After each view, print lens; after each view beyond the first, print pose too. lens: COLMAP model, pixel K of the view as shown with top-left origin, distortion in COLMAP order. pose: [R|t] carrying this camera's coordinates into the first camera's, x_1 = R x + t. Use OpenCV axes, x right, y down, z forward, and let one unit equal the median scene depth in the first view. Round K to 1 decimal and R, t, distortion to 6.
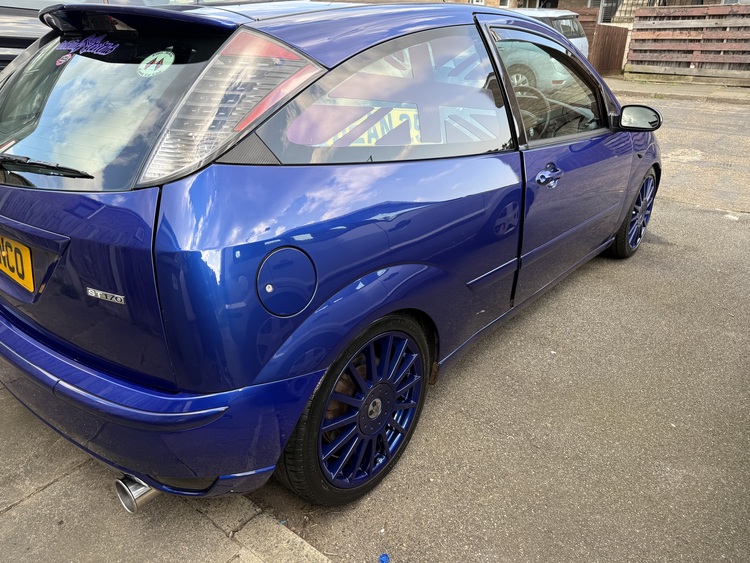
lens RADIAL K [[549.4, 0, 375.0], [0, 549.4, 281.5], [0, 0, 1]] dist [0.001021, 0.001674]
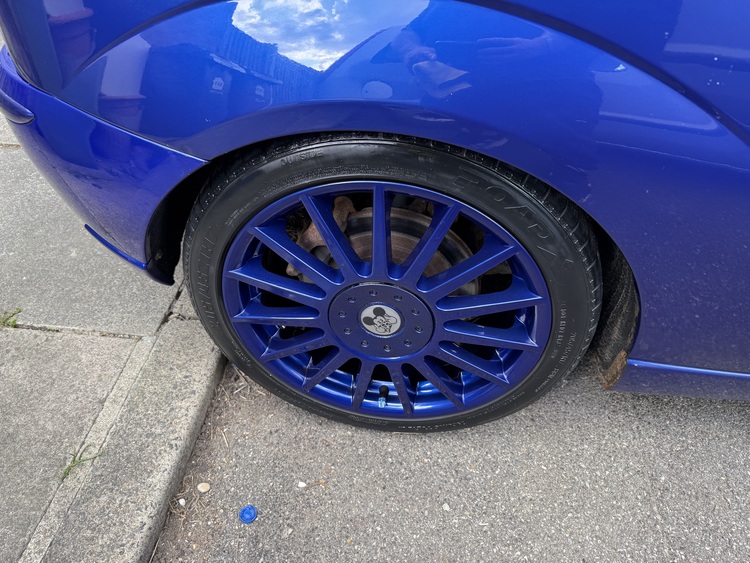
lens RADIAL K [[549.4, 0, 375.0], [0, 549.4, 281.5], [0, 0, 1]] dist [0.001021, 0.001674]
pose [[0.524386, 0.612480, -0.591513, 0.184073], [-0.403660, 0.790481, 0.460650, -0.017299], [0.749719, -0.002788, 0.661751, 0.451828]]
